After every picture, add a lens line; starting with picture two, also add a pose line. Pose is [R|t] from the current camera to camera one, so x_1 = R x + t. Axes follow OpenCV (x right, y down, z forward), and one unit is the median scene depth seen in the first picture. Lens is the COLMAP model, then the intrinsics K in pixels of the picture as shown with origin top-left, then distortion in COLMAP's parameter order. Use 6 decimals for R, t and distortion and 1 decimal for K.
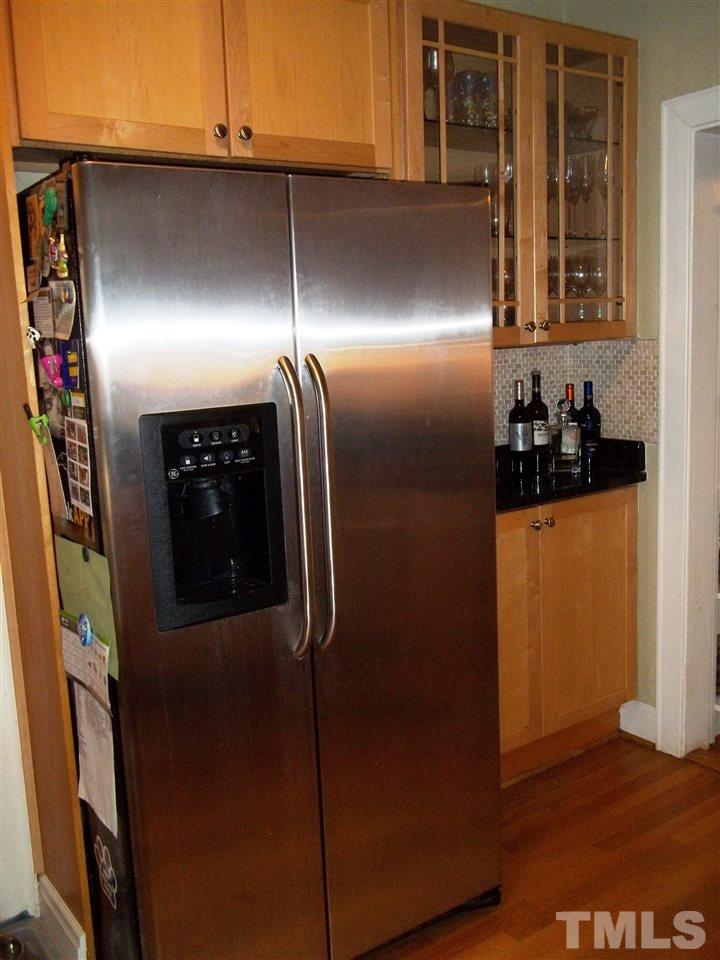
lens RADIAL K [[916.2, 0, 360.0], [0, 916.2, 480.0], [0, 0, 1]] dist [-0.009874, -0.011680]
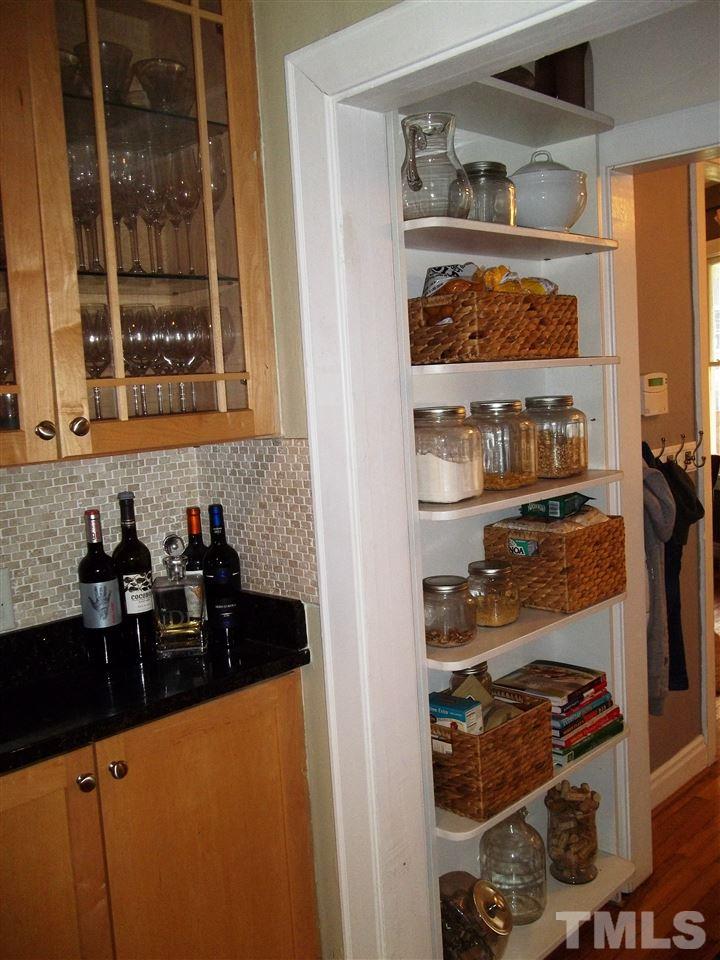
lens RADIAL K [[916.2, 0, 360.0], [0, 916.2, 480.0], [0, 0, 1]] dist [-0.009874, -0.011680]
pose [[0.984400, -0.038711, 0.171635, 0.243365], [0.049899, 0.996868, -0.061356, -0.082844], [-0.168722, 0.068963, 0.983248, 0.373920]]
